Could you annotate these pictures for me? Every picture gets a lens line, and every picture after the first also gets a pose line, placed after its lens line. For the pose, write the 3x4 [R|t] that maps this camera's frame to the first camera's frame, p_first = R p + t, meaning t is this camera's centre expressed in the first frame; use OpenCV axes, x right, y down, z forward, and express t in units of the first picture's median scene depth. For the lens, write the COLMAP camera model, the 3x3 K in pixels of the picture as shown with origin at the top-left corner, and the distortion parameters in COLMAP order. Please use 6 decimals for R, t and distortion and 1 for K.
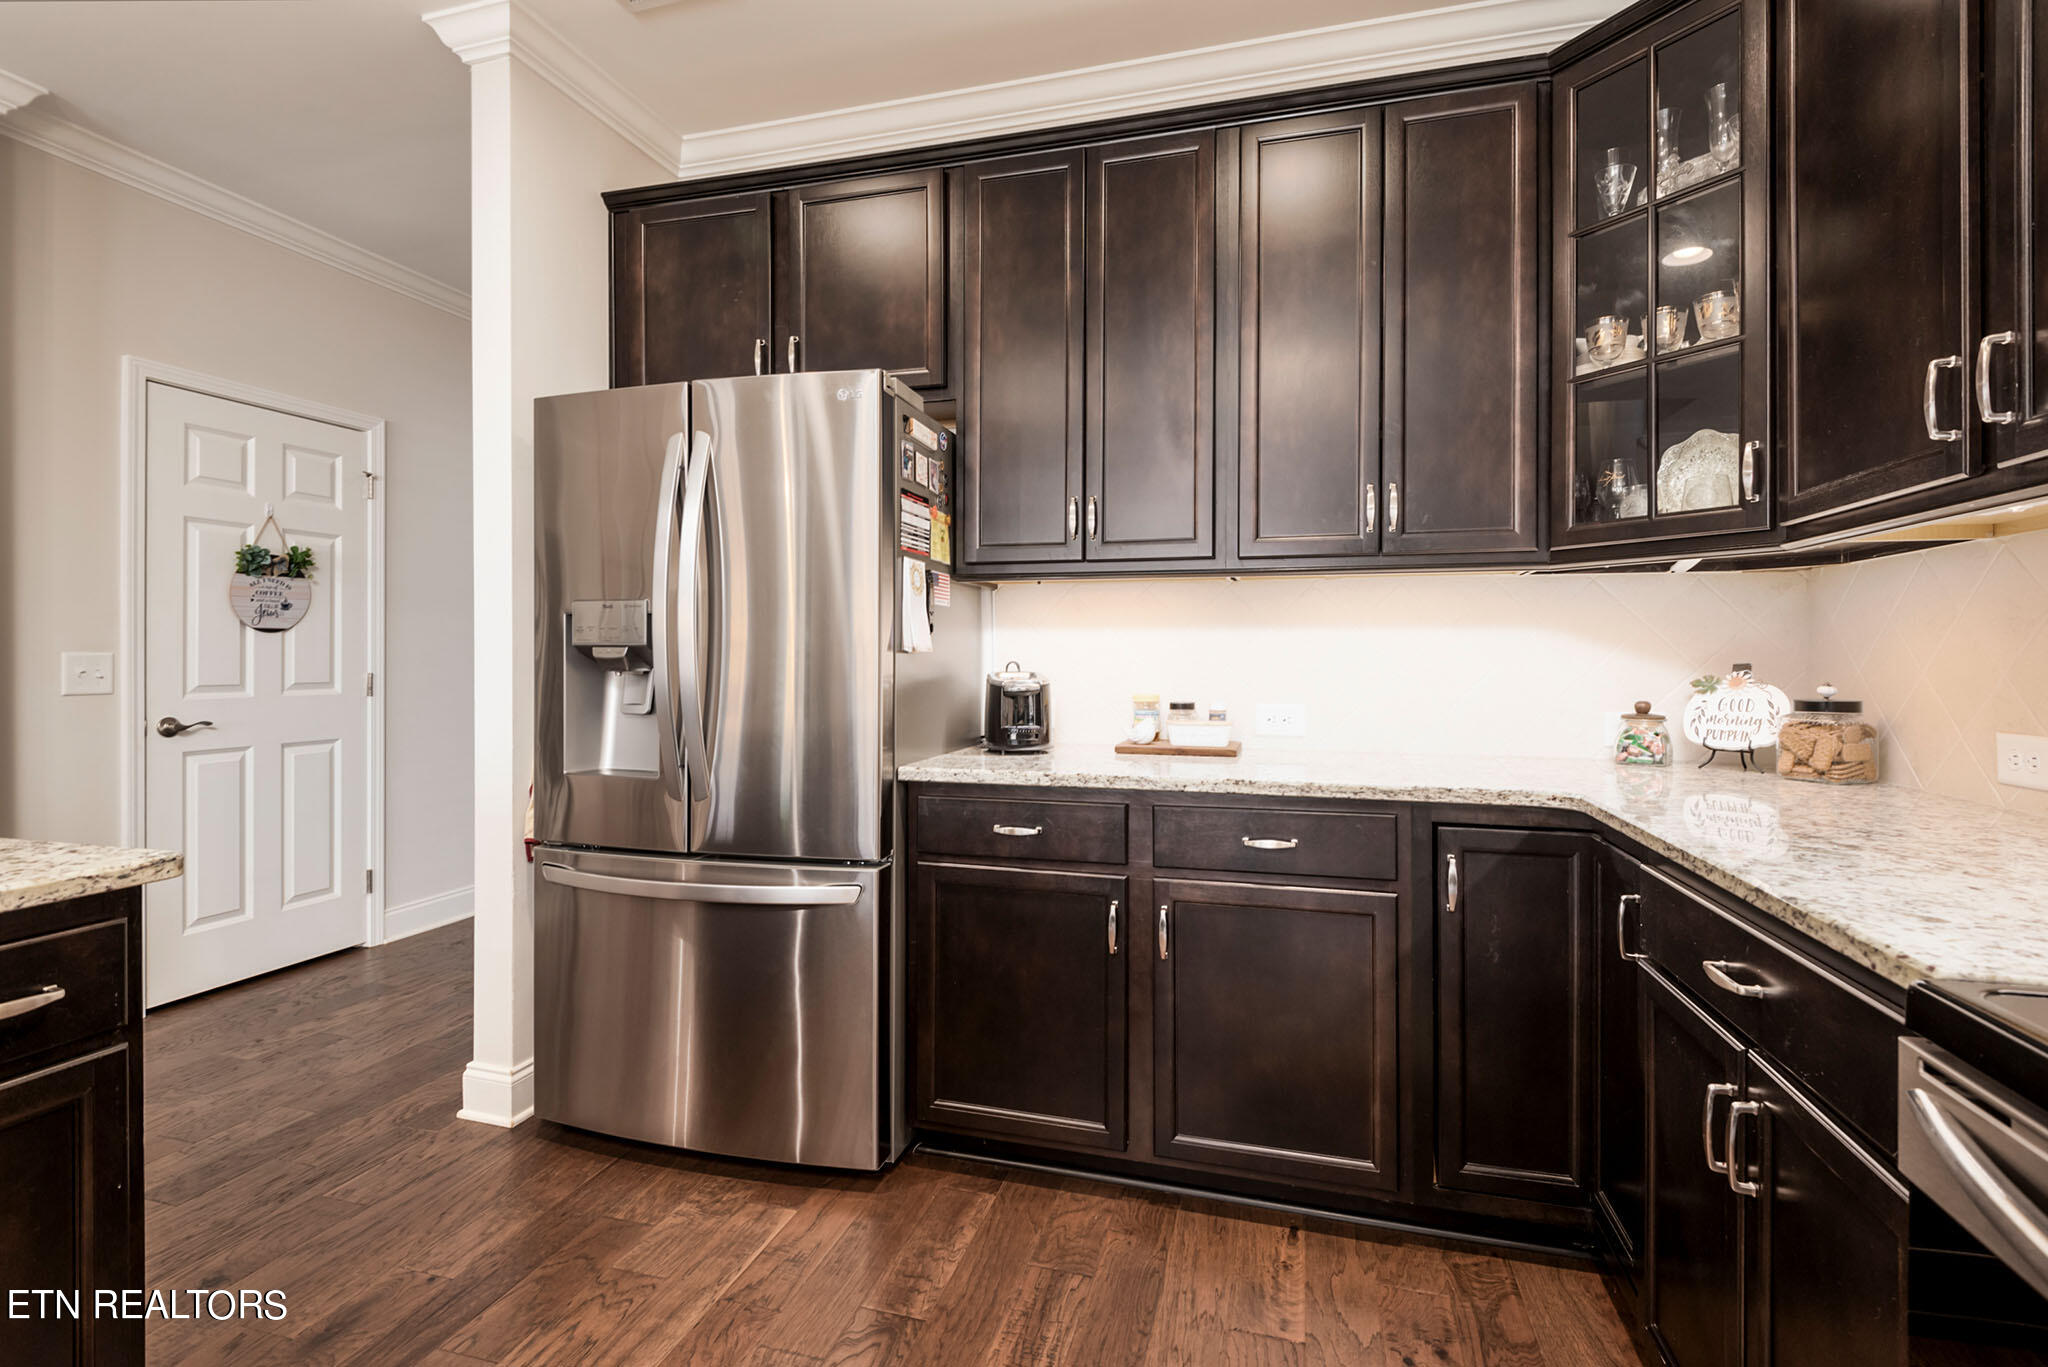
lens RADIAL K [[953.5, 0, 1023.3], [0, 953.5, 653.6], [0, 0, 1]] dist [0.018388, -0.016218]
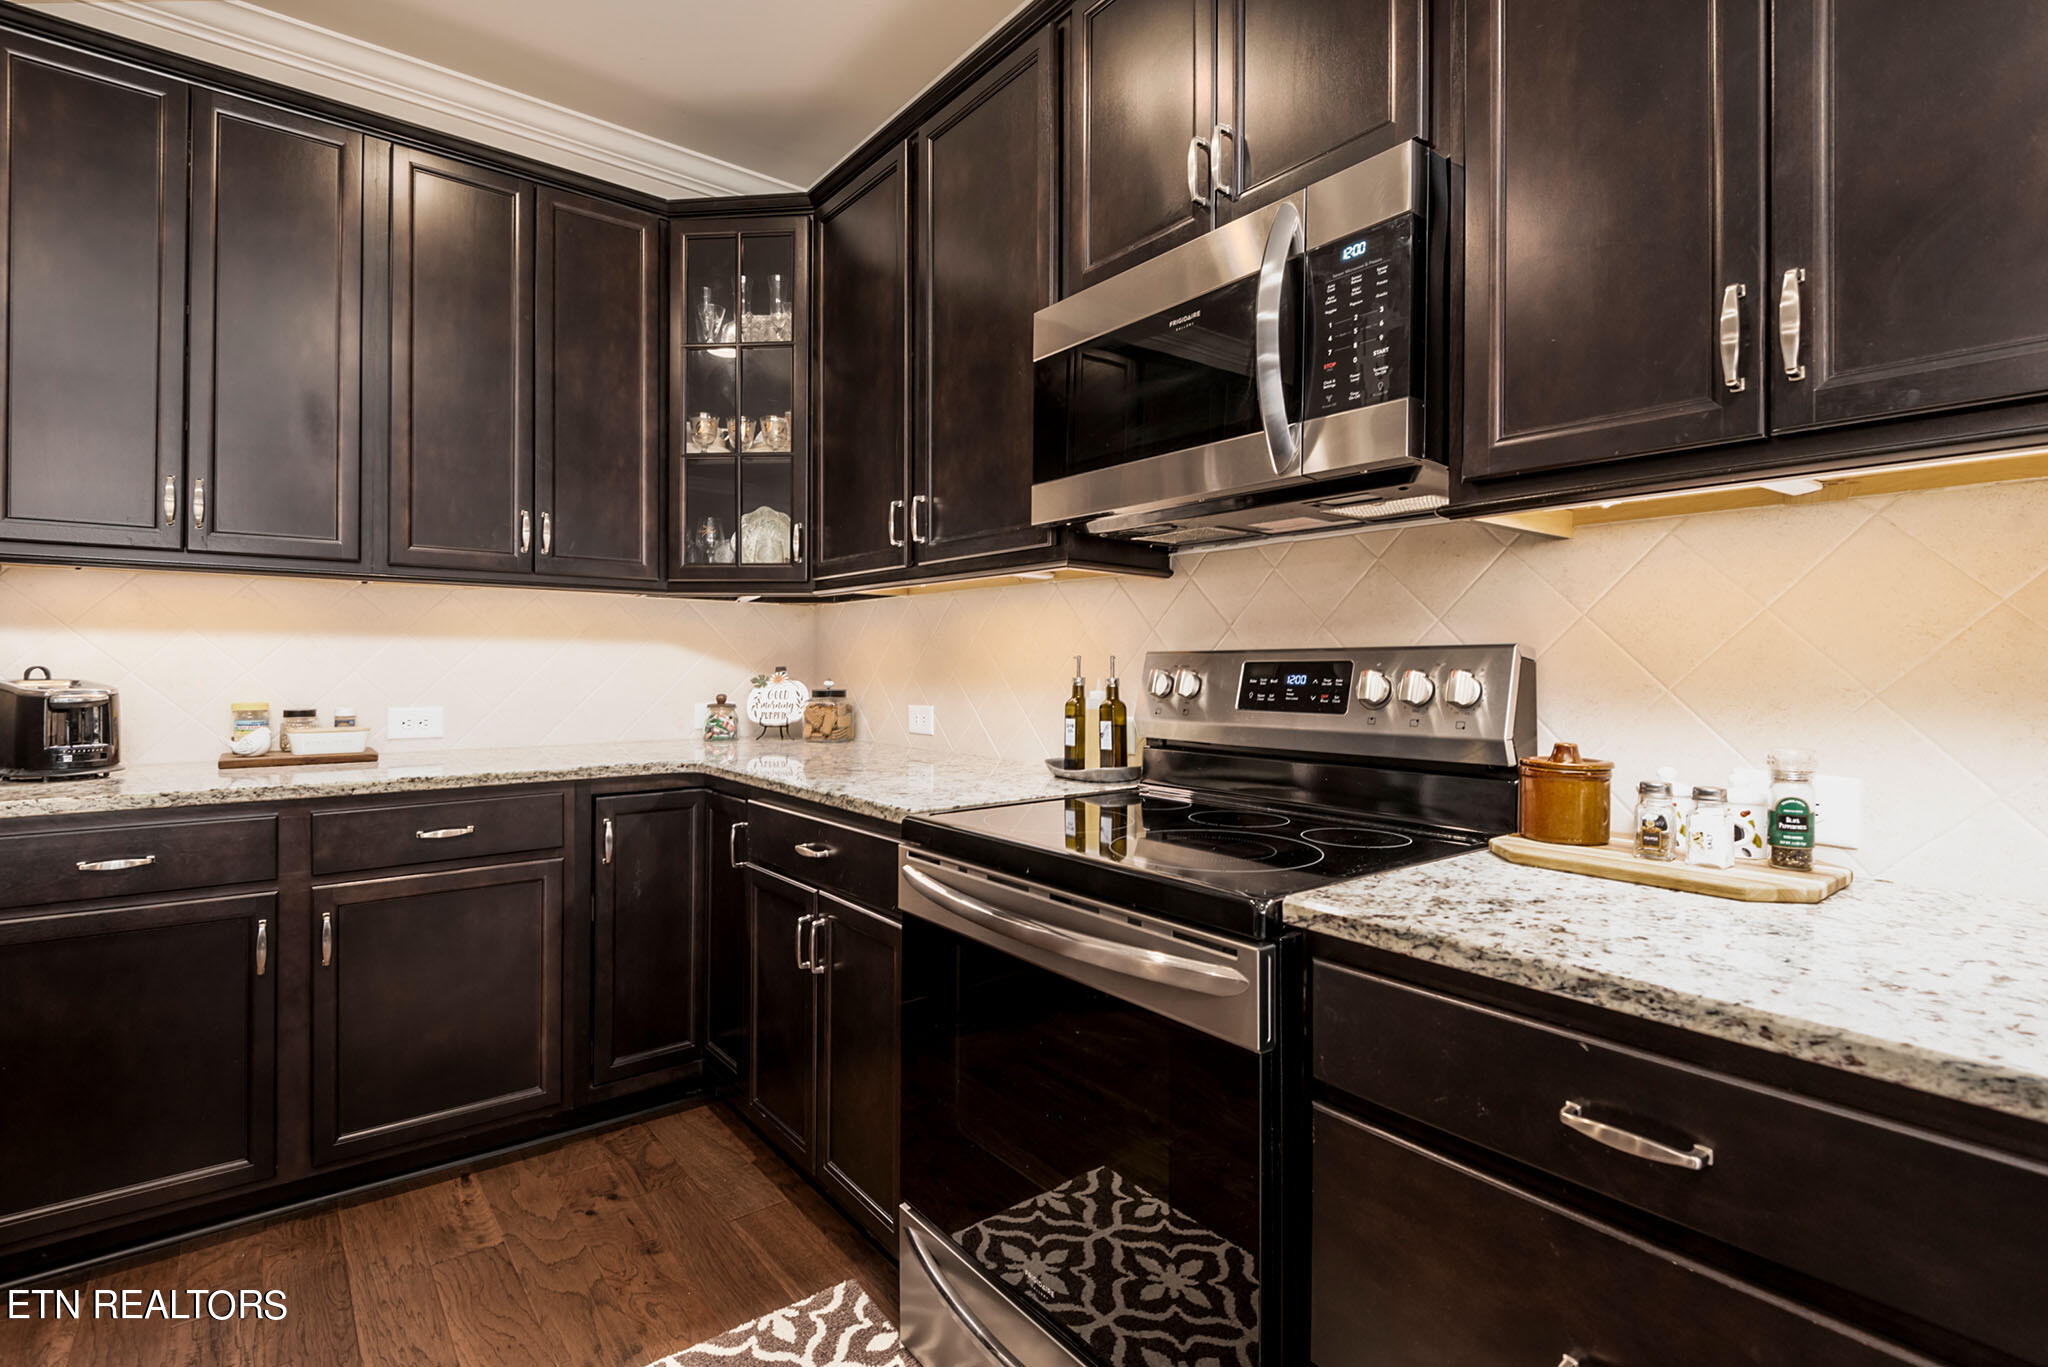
lens RADIAL K [[963.8, 0, 1022.4], [0, 963.8, 690.3], [0, 0, 1]] dist [0.003214, 0.000236]
pose [[0.585448, -0.022951, 0.810385, -0.244783], [-0.005786, 0.999455, 0.032486, -0.003667], [-0.810689, -0.023708, 0.584997, -0.174899]]
